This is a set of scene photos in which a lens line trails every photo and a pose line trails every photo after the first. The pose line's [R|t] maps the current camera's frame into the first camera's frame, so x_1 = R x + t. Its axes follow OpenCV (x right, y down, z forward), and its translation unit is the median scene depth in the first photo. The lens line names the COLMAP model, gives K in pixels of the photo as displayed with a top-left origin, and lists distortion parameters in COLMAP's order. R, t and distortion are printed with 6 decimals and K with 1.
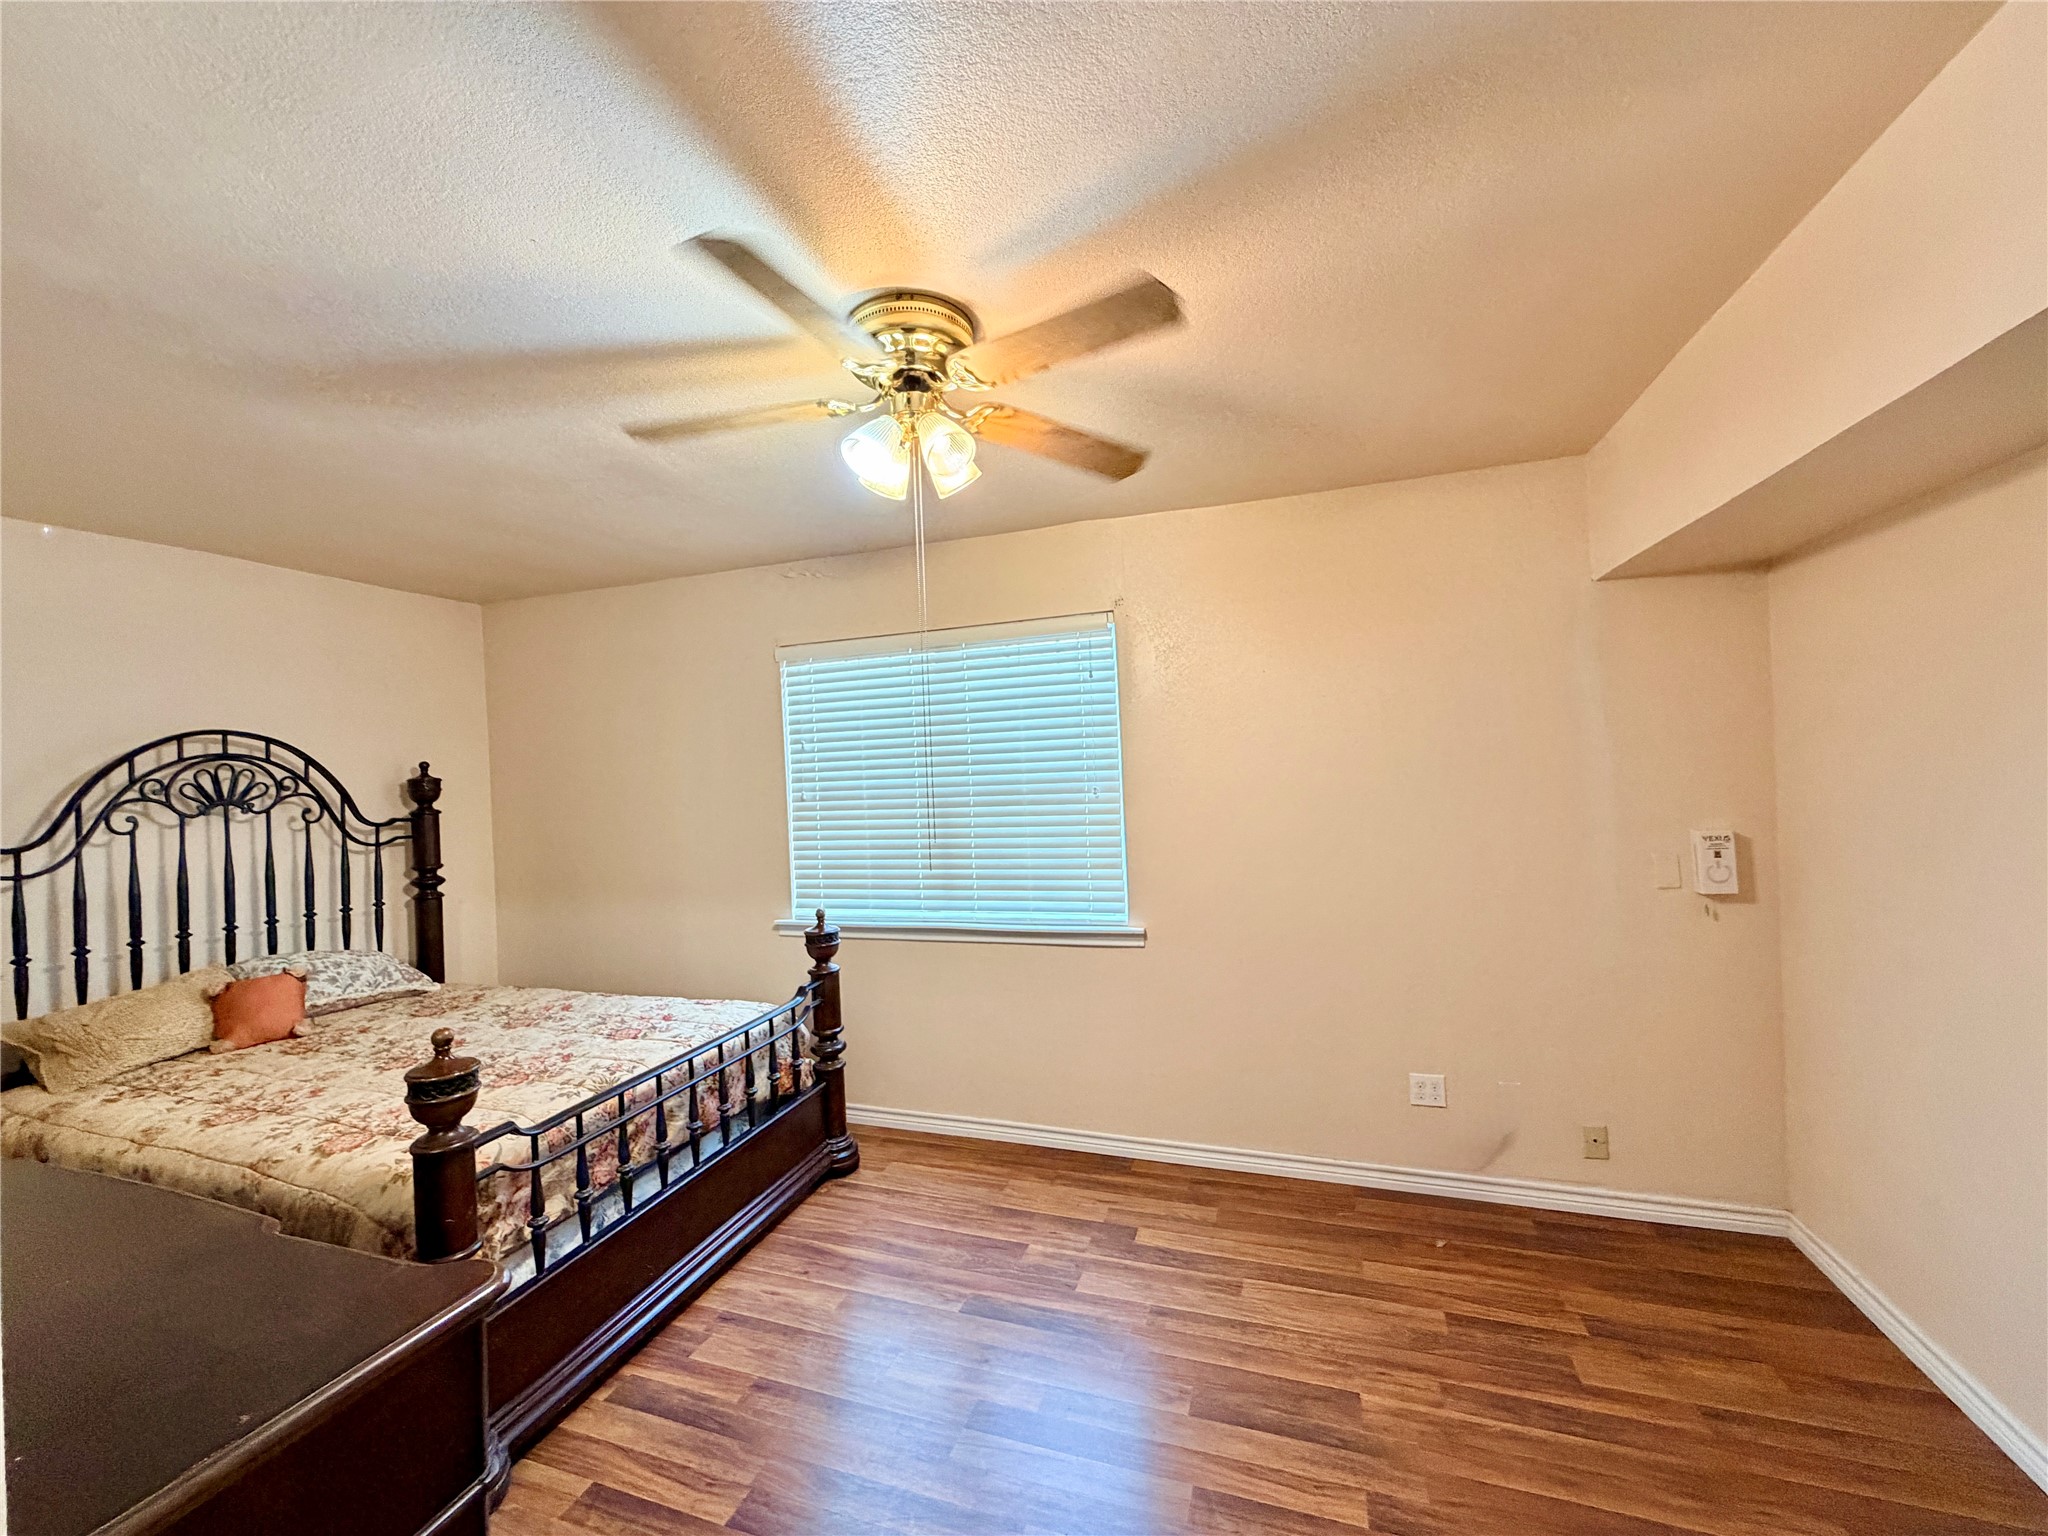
lens RADIAL K [[820.1, 0, 1013.6], [0, 820.1, 759.9], [0, 0, 1]] dist [-0.000058, -0.000048]
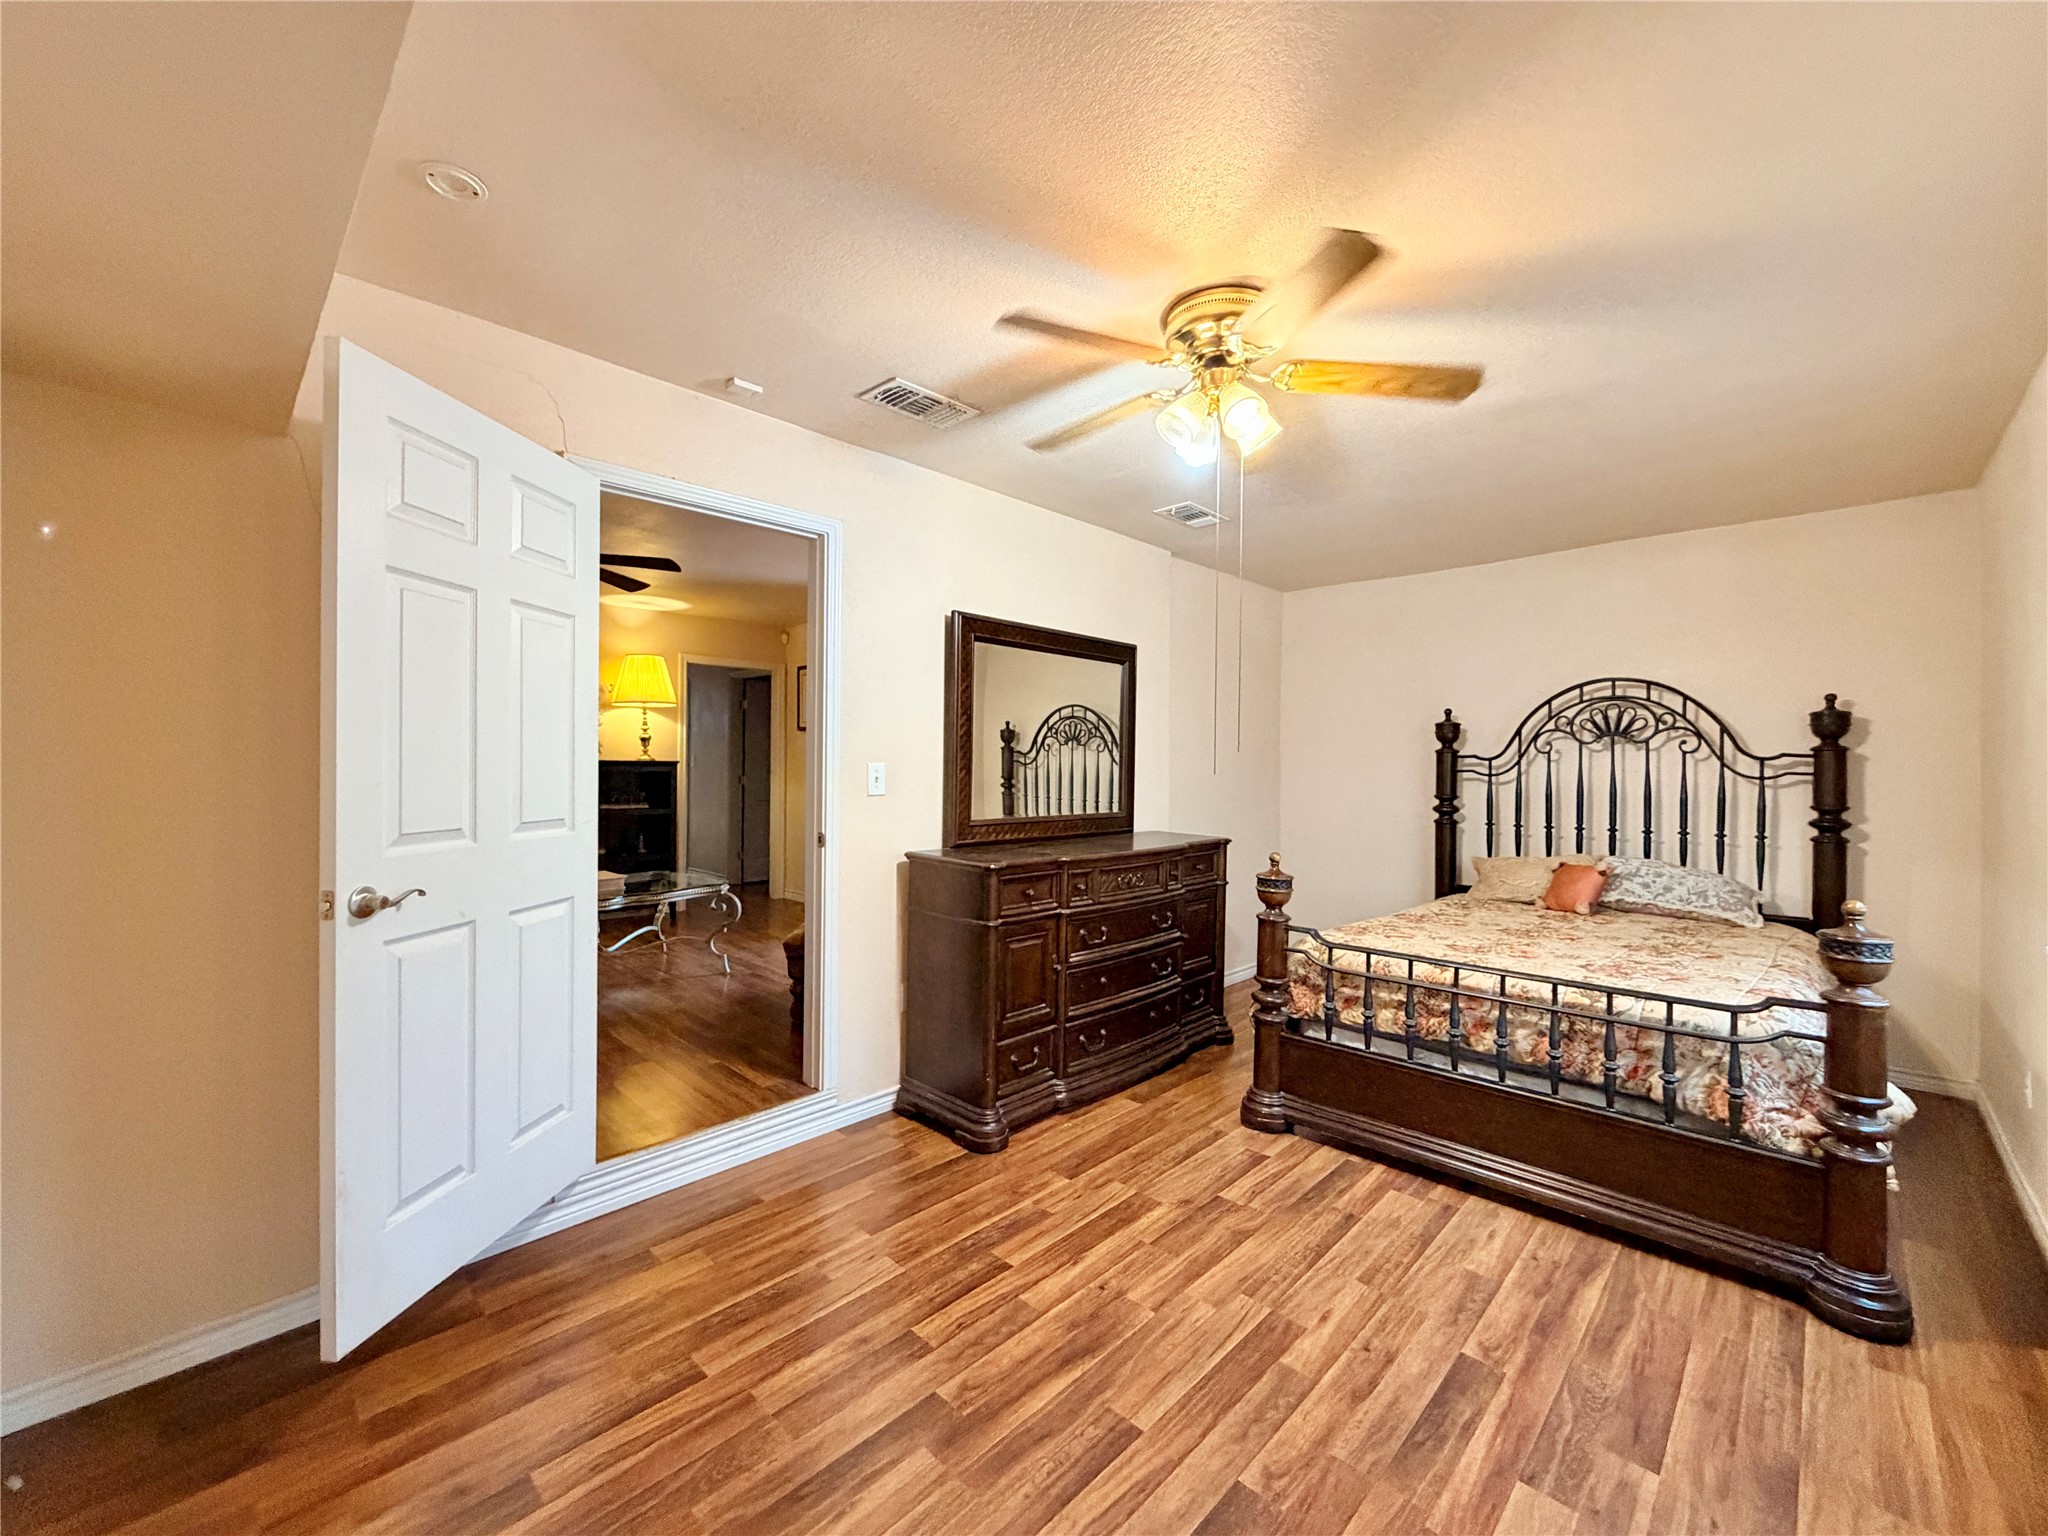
lens RADIAL K [[815.0, 0, 1024.0], [0, 815.0, 768.0], [0, 0, 1]] dist [-0.000197, -0.000091]
pose [[-0.421005, 0.037783, -0.906271, 0.596467], [0.020169, 0.999275, 0.032292, 0.045654], [0.906834, -0.004683, -0.421462, 0.689396]]
